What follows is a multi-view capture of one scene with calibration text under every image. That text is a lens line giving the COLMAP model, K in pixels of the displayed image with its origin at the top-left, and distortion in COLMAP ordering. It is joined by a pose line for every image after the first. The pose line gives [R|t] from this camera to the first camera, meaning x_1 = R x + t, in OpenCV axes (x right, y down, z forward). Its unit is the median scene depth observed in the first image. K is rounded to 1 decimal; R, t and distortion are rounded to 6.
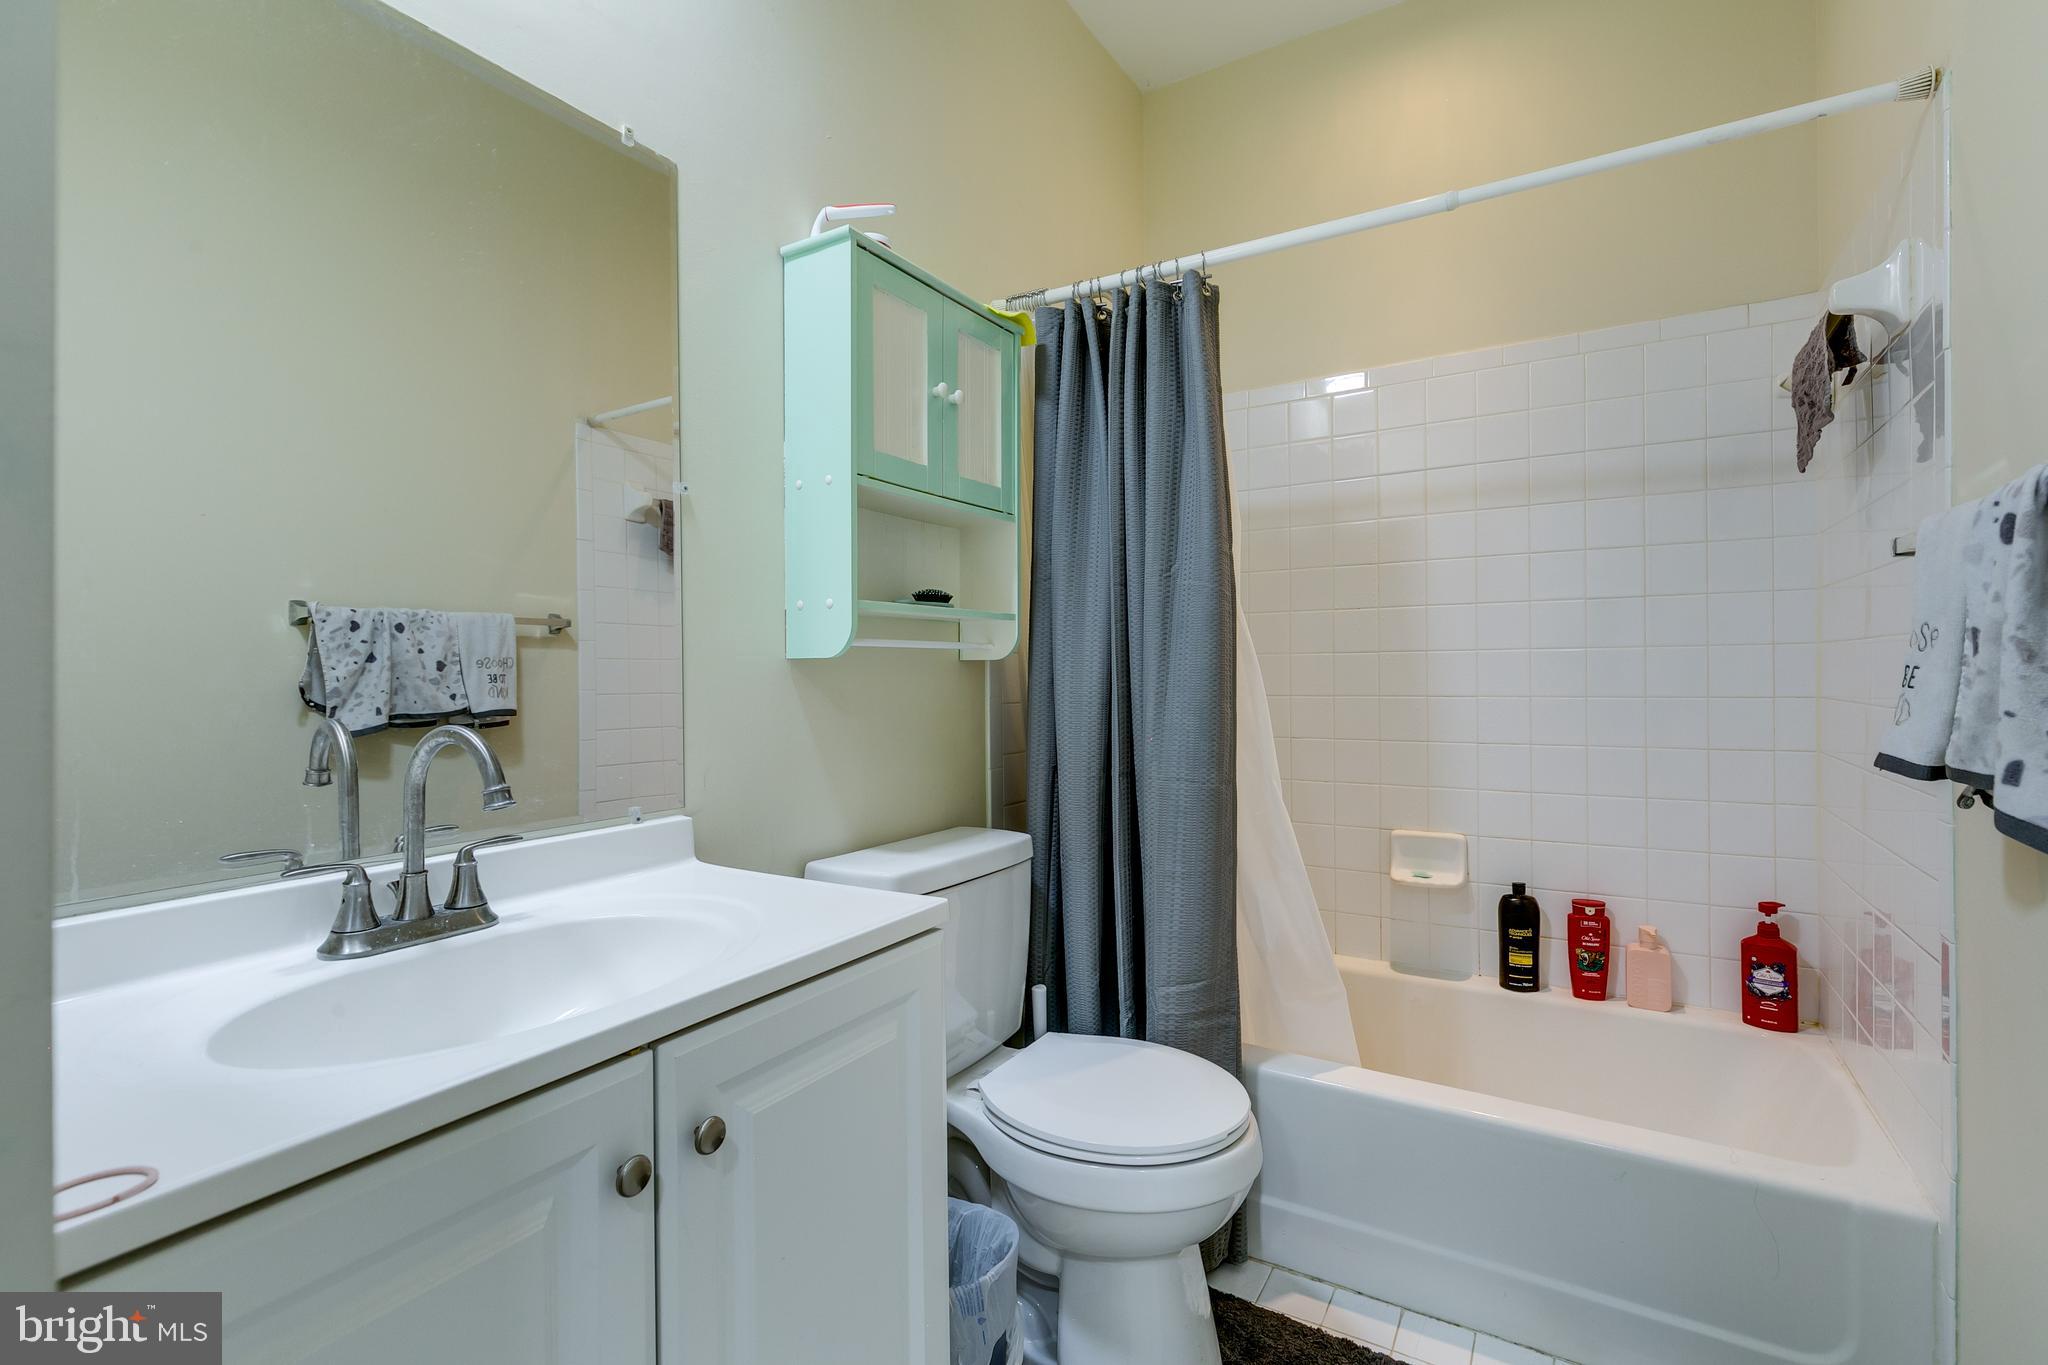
lens RADIAL K [[914.8, 0, 1032.6], [0, 914.8, 675.2], [0, 0, 1]] dist [0.005051, -0.000026]
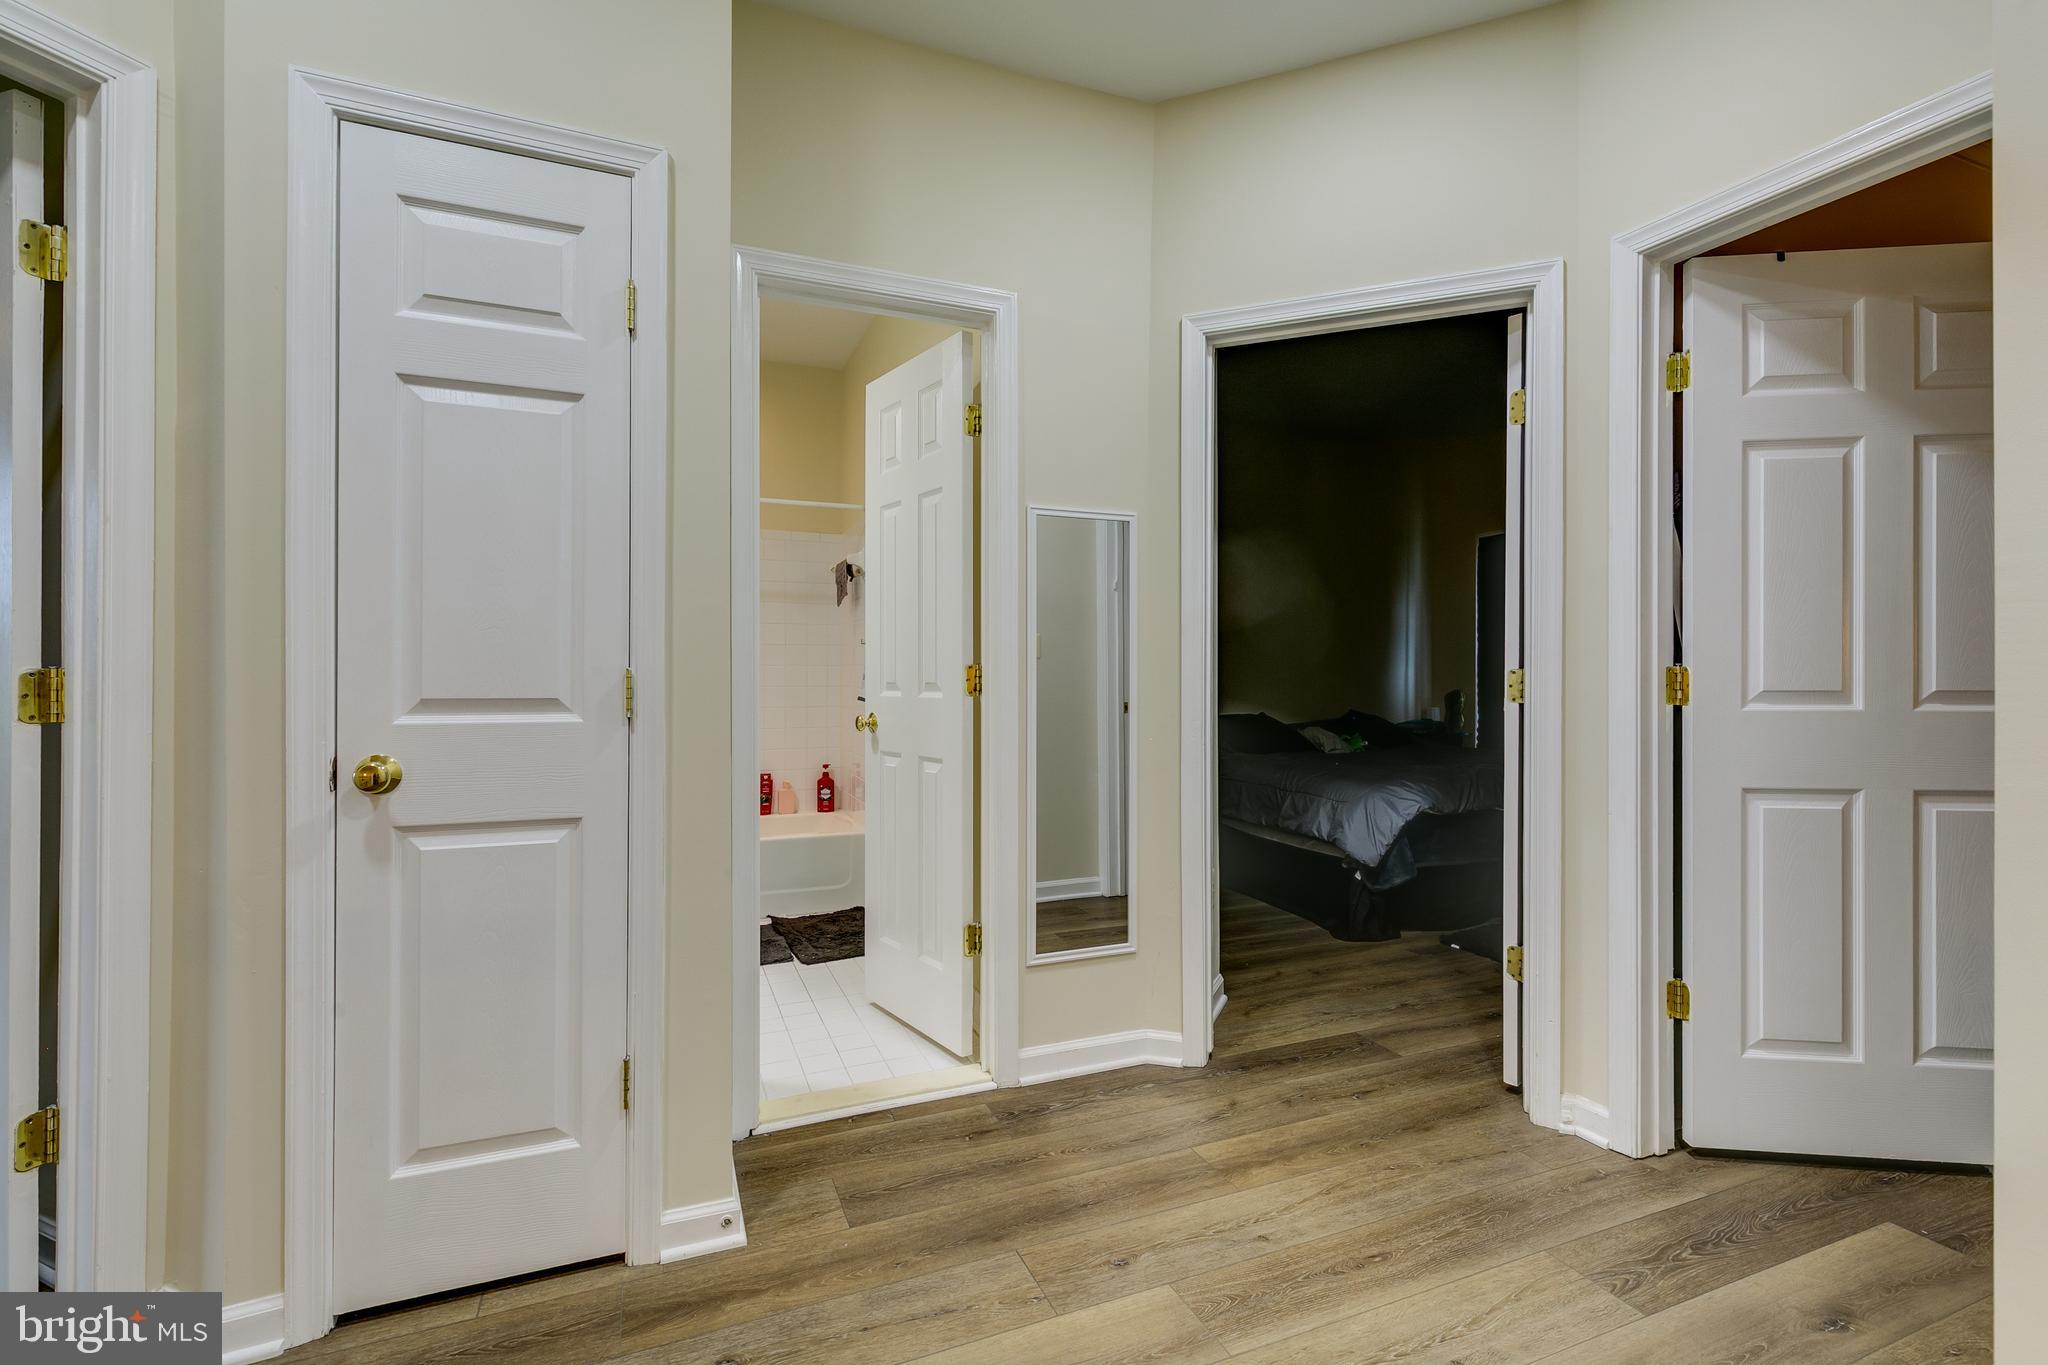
lens RADIAL K [[914.8, 0, 1029.5], [0, 914.8, 676.4], [0, 0, 1]] dist [0.005051, -0.000026]
pose [[0.596048, 0.005303, 0.802931, -0.941987], [-0.003980, 0.999985, -0.003650, 0.005293], [-0.802939, -0.001020, 0.596061, -1.014831]]
